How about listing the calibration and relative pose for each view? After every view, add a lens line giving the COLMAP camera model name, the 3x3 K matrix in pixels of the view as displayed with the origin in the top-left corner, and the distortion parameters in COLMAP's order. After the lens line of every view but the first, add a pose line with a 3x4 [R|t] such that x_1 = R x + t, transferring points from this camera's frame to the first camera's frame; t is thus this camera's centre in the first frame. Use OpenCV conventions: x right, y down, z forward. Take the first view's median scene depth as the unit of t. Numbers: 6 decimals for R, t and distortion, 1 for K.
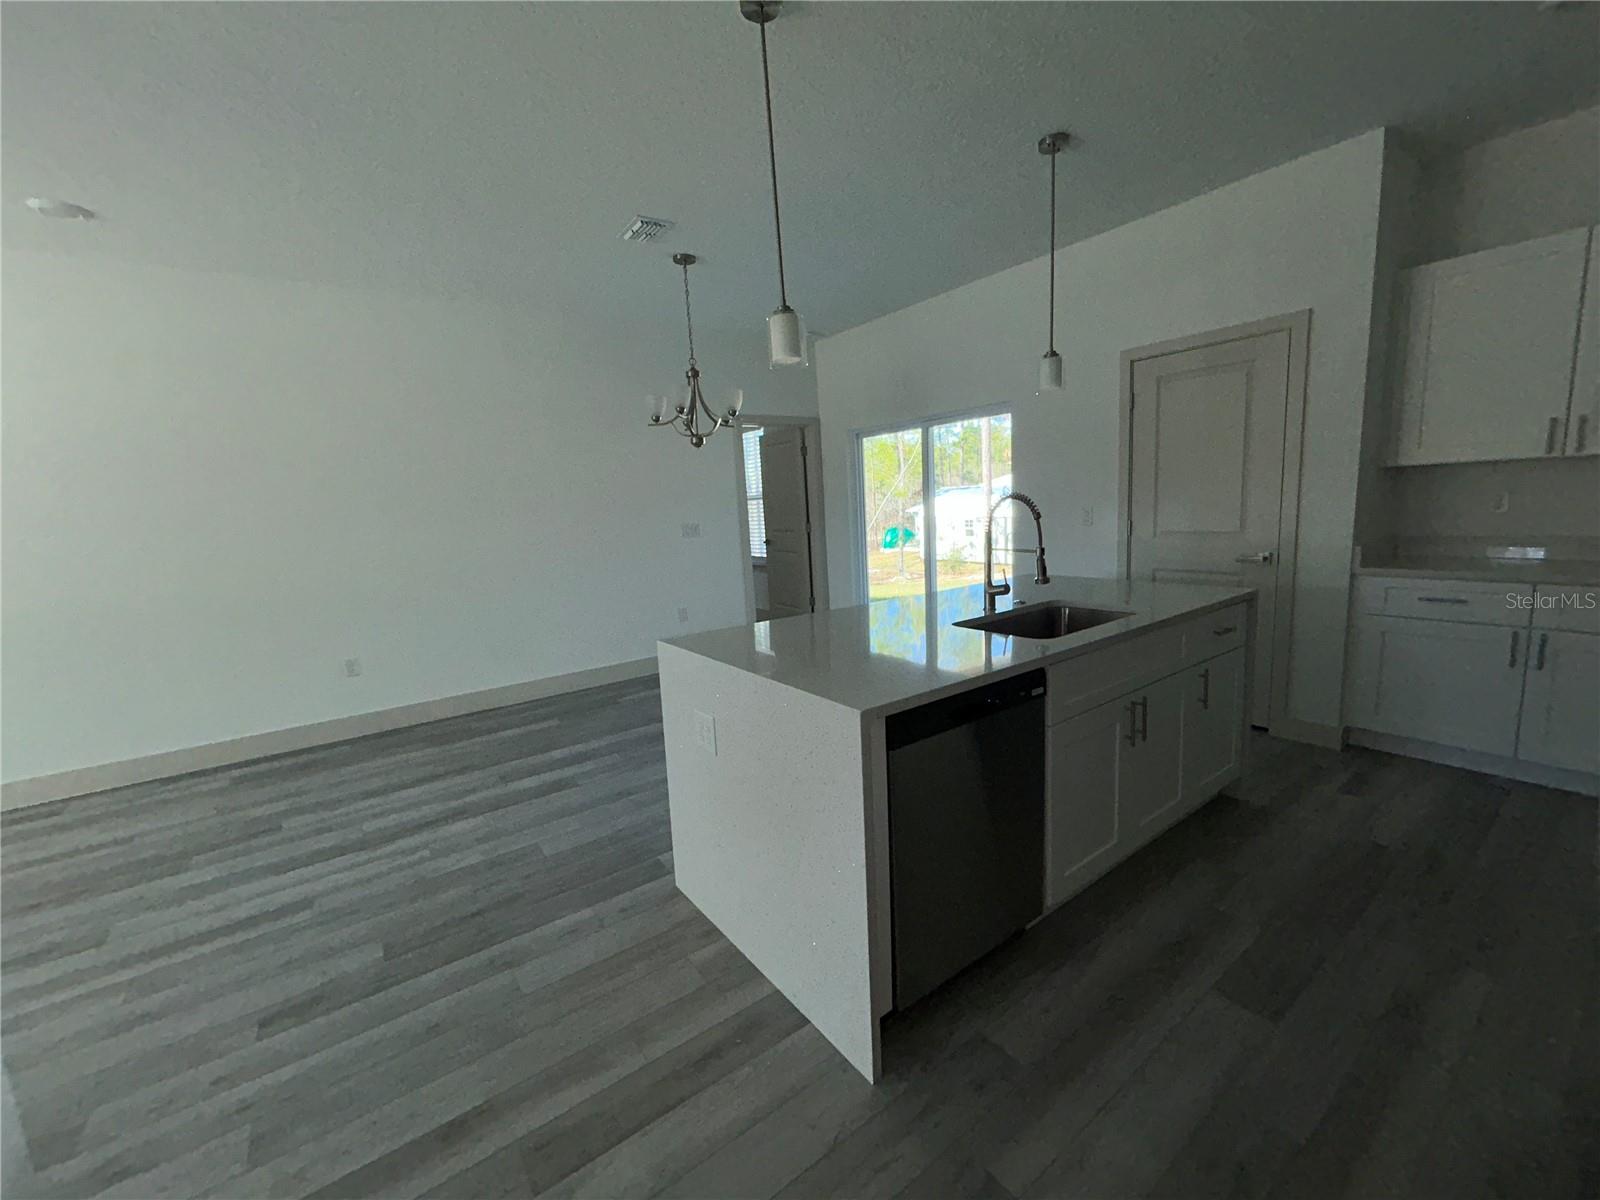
lens RADIAL K [[644.8, 0, 800.1], [0, 644.8, 597.8], [0, 0, 1]] dist [-0.000116, 0.000031]
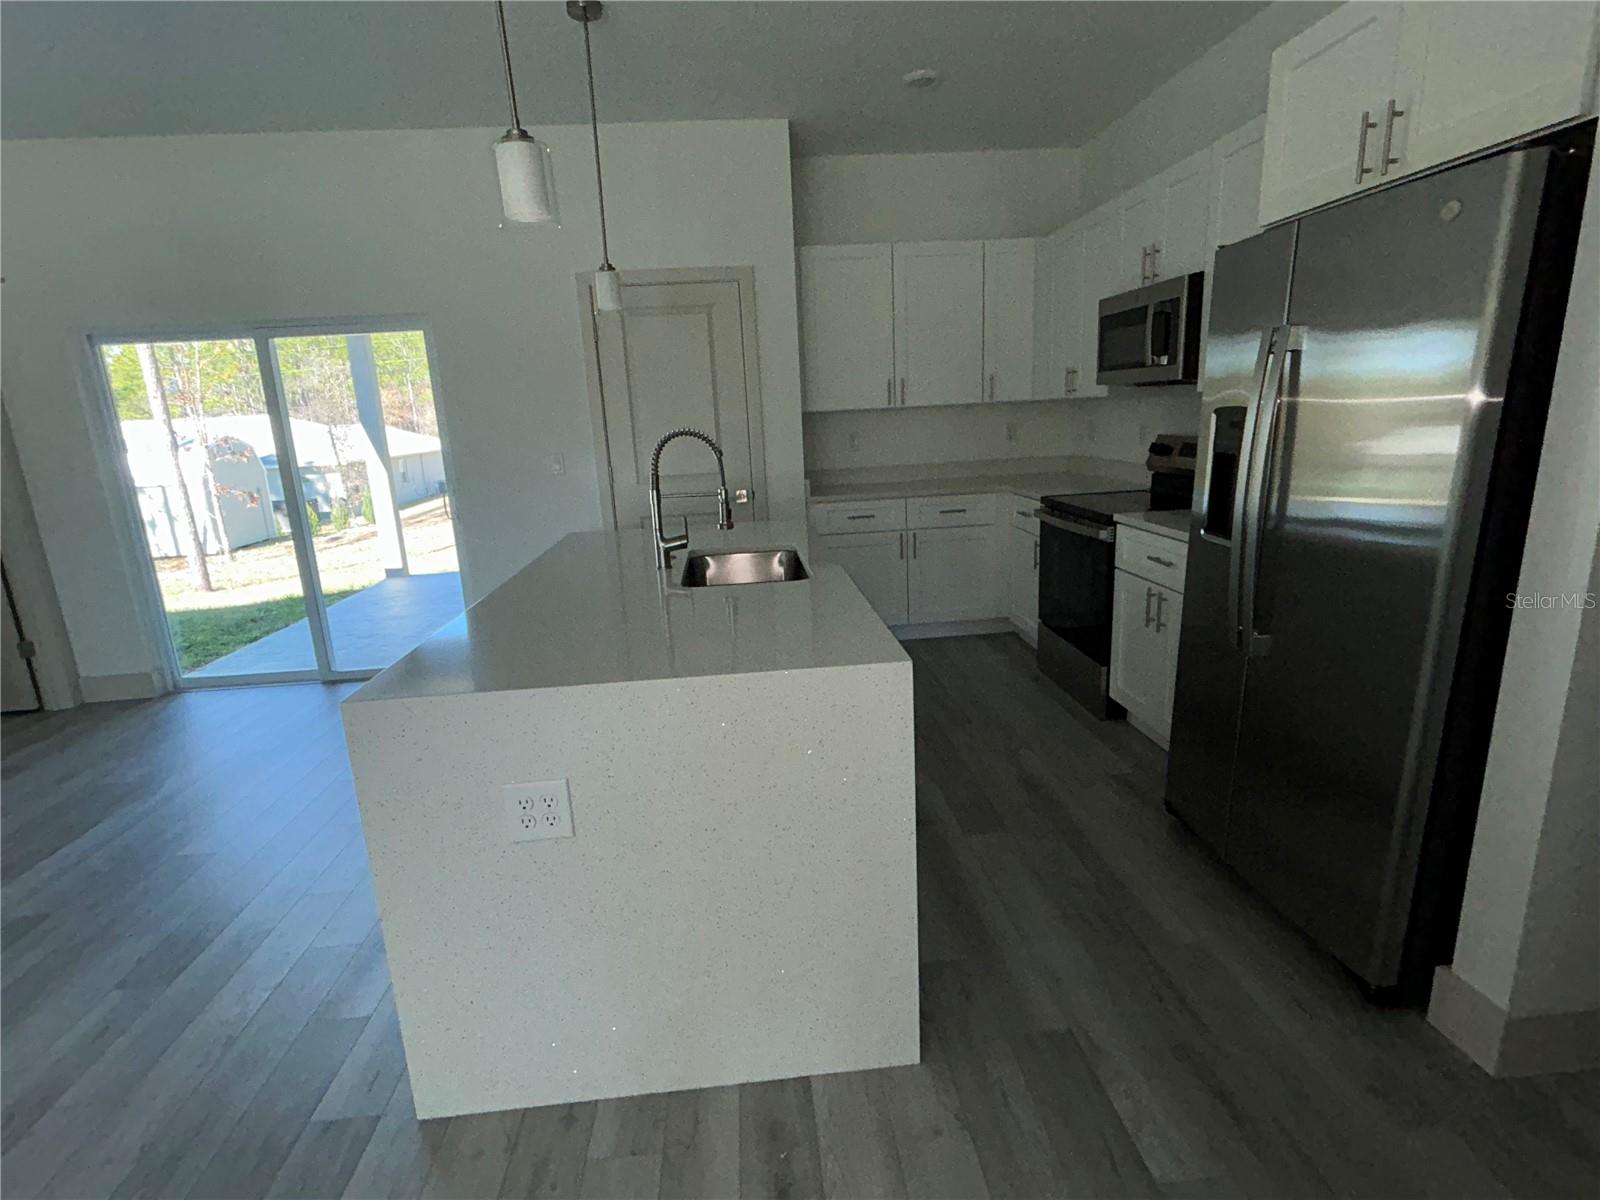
lens RADIAL K [[799.7, 0, 800.0], [0, 799.7, 600.0], [0, 0, 1]] dist [0.002834, 0.000349]
pose [[0.520598, -0.172252, 0.836245, -0.407990], [0.149026, 0.982735, 0.109652, -0.024944], [-0.840695, 0.067538, 0.537280, 0.237927]]
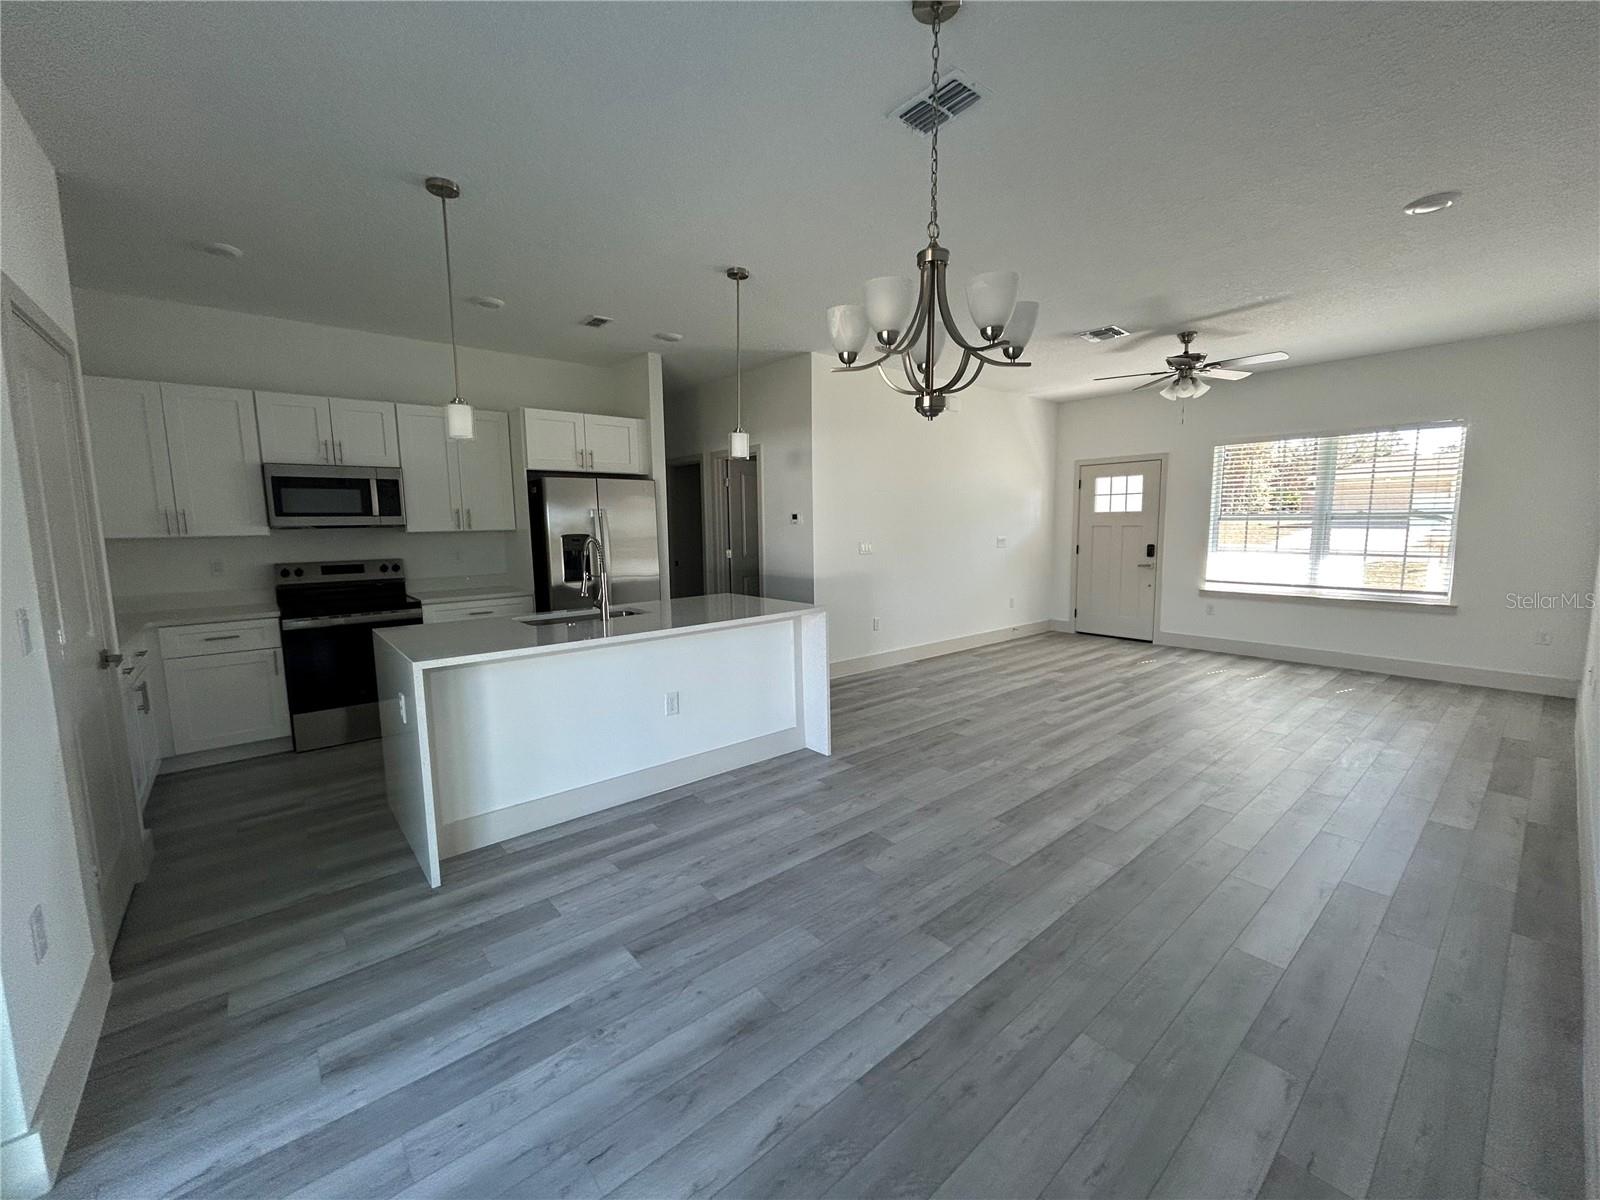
lens RADIAL K [[643.4, 0, 800.0], [0, 643.4, 600.0], [0, 0, 1]] dist [-0.001338, 0.000156]
pose [[-0.995004, 0.075703, -0.065083, -0.026598], [0.055204, 0.960391, 0.273131, -0.308178], [0.083182, 0.268174, -0.959773, 1.919655]]
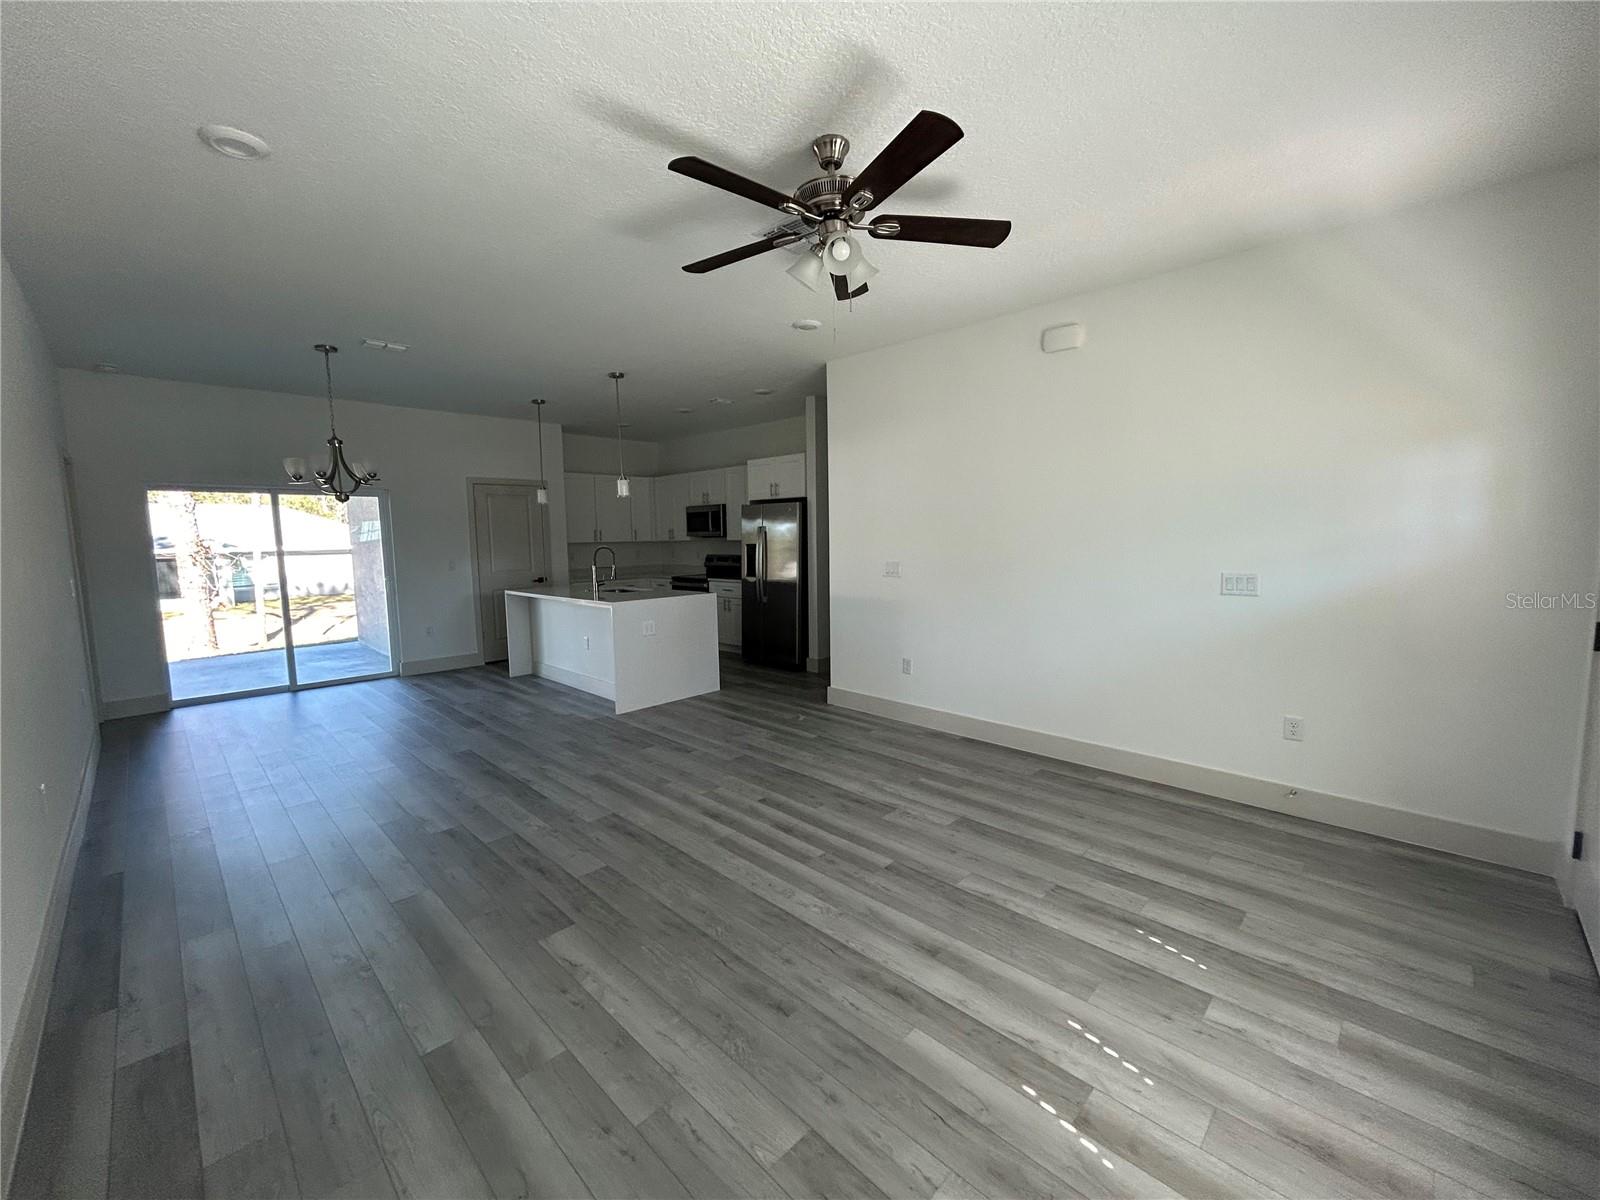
lens RADIAL K [[644.8, 0, 800.1], [0, 644.8, 597.8], [0, 0, 1]] dist [-0.000116, 0.000031]
pose [[-0.167056, -0.040697, 0.985107, -1.911356], [0.170686, 0.982868, 0.069550, 0.000898], [-0.971061, 0.179762, -0.157247, 0.515866]]
